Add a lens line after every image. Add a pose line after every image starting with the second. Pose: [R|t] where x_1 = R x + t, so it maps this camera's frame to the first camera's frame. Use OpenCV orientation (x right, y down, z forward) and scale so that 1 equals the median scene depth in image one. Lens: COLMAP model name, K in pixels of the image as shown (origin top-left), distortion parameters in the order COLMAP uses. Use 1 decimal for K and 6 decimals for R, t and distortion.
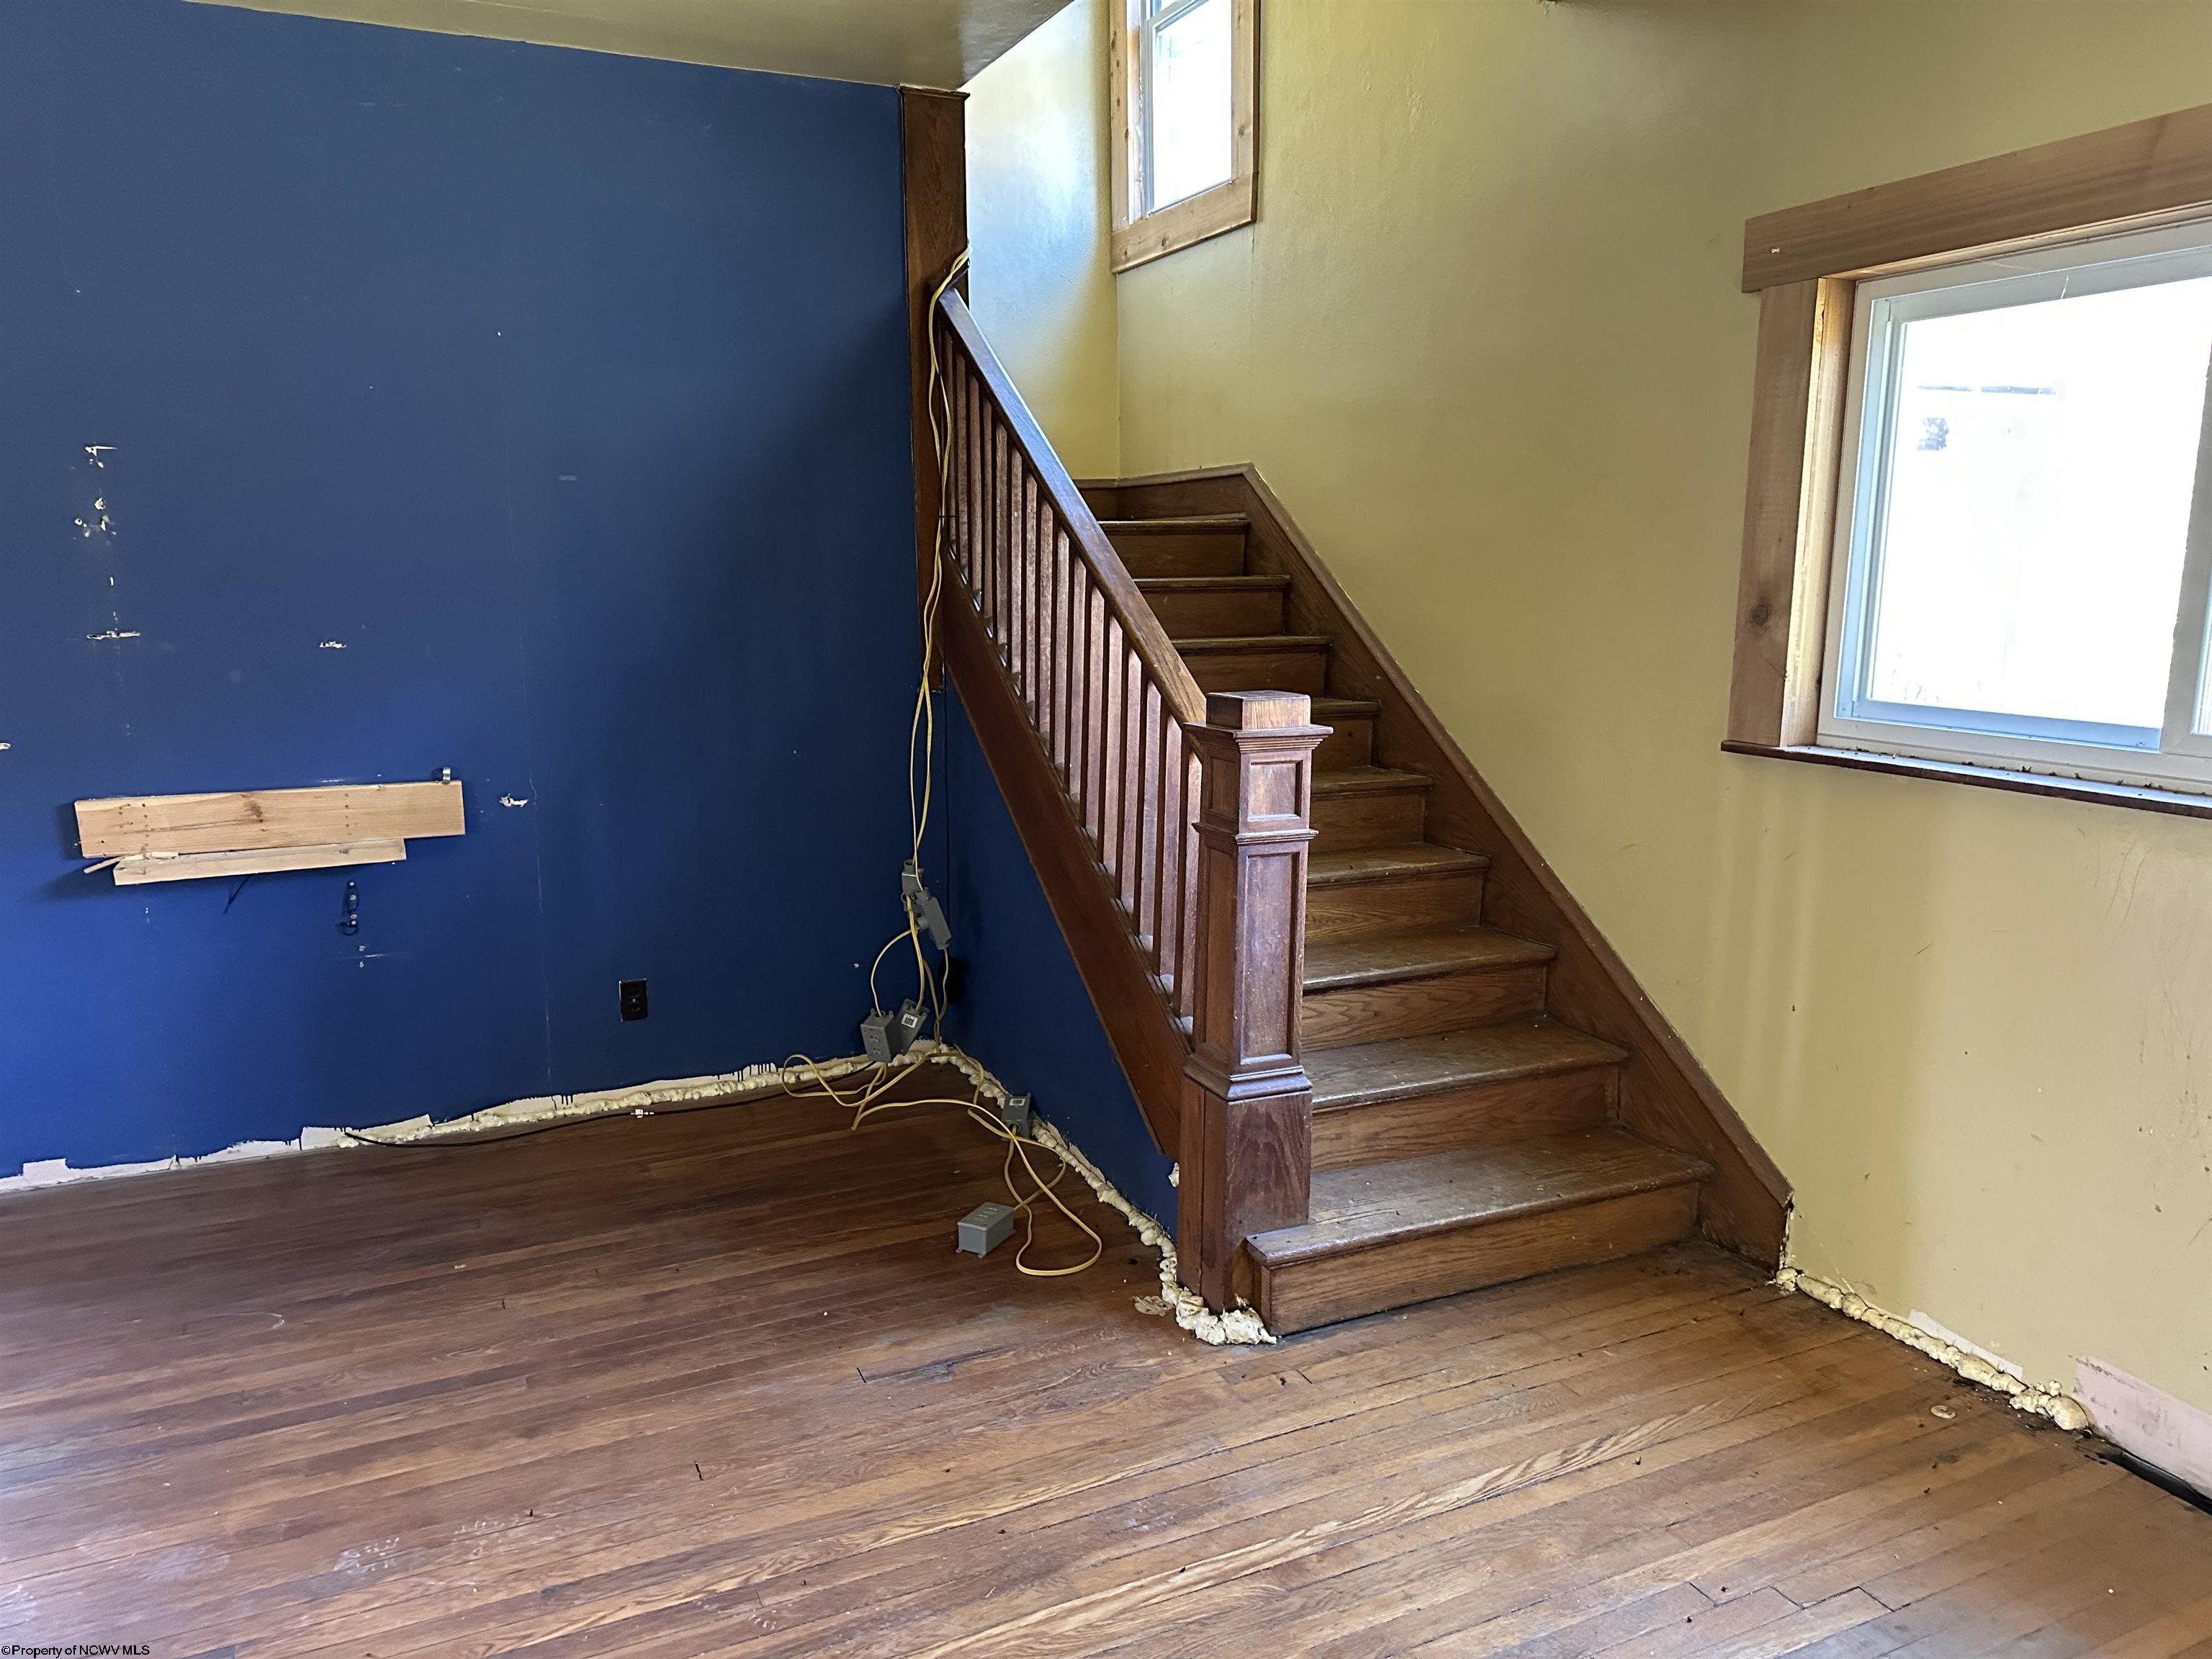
lens RADIAL K [[1561.5, 0, 1107.3], [0, 1561.5, 833.5], [0, 0, 1]] dist [-0.004008, -0.001088]
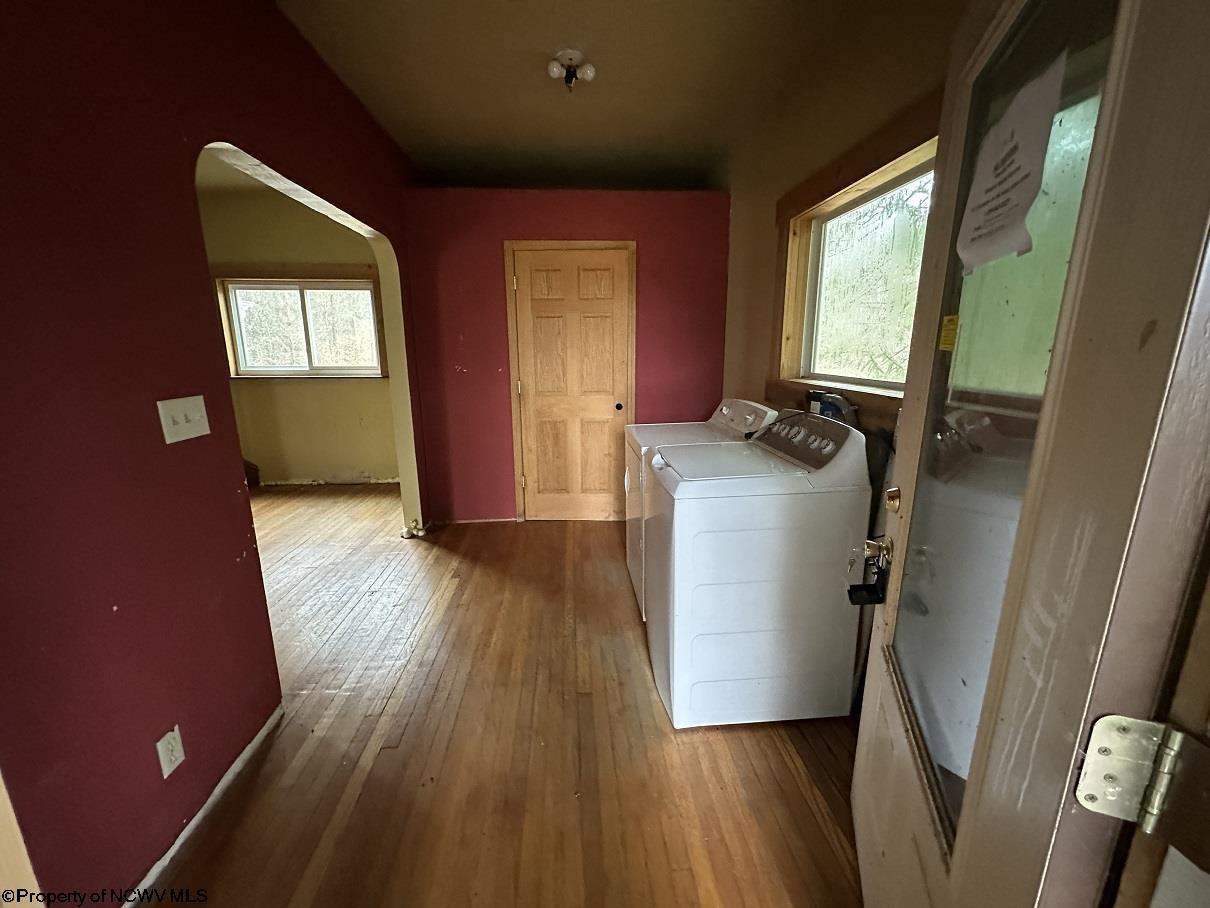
lens RADIAL K [[481.4, 0, 609.0], [0, 481.4, 452.5], [0, 0, 1]] dist [-0.002641, 0.000409]
pose [[0.342227, -0.216962, 0.914225, -0.648976], [0.167110, 0.971519, 0.168004, 0.129187], [-0.924638, 0.095281, 0.368736, -0.690621]]
